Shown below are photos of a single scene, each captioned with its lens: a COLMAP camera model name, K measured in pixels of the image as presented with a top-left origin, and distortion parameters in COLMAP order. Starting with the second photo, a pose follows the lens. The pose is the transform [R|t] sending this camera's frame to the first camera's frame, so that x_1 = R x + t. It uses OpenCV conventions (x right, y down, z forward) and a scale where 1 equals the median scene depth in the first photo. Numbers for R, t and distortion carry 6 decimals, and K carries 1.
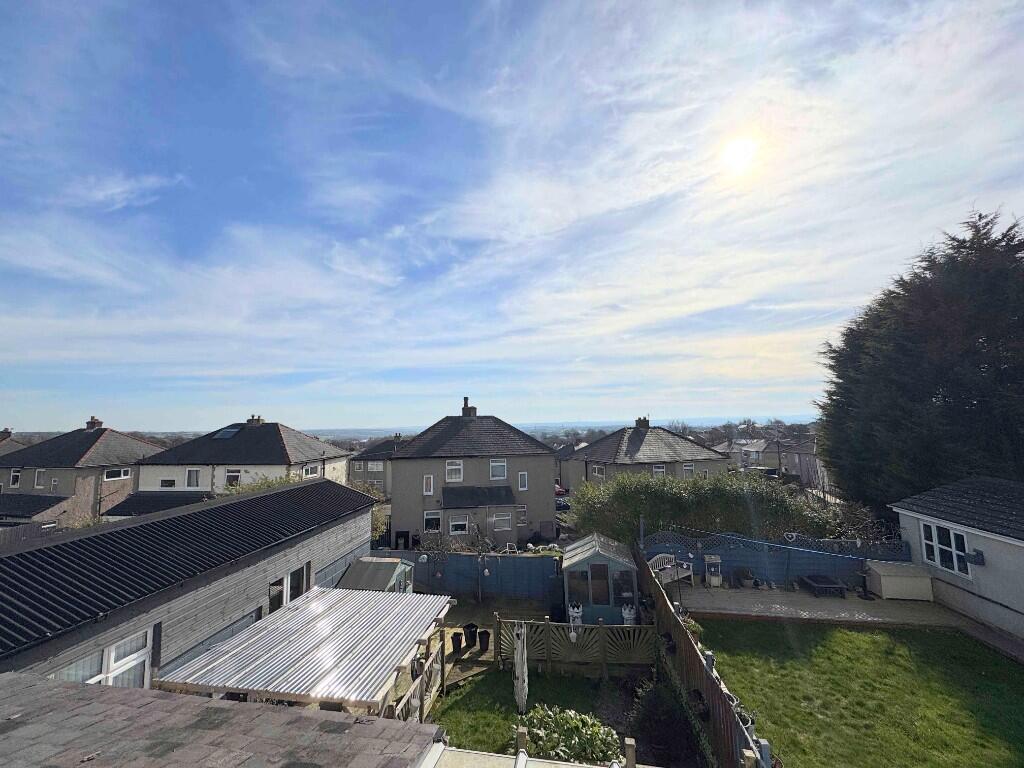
lens RADIAL K [[407.1, 0, 510.0], [0, 407.1, 384.4], [0, 0, 1]] dist [-0.001611, -0.000577]
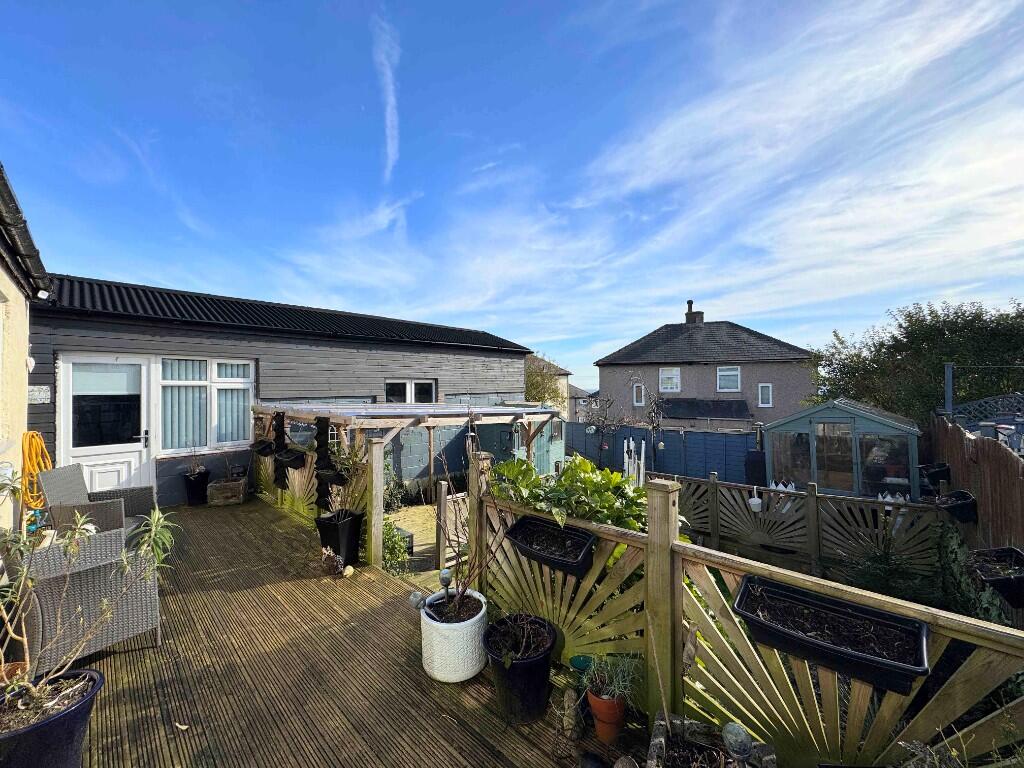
lens RADIAL K [[407.1, 0, 513.8], [0, 407.1, 381.1], [0, 0, 1]] dist [-0.001611, -0.000577]
pose [[0.826142, 0.001616, -0.563460, 0.184274], [0.046688, 0.996361, 0.071312, 0.343643], [0.561525, -0.085221, 0.823060, 0.275889]]
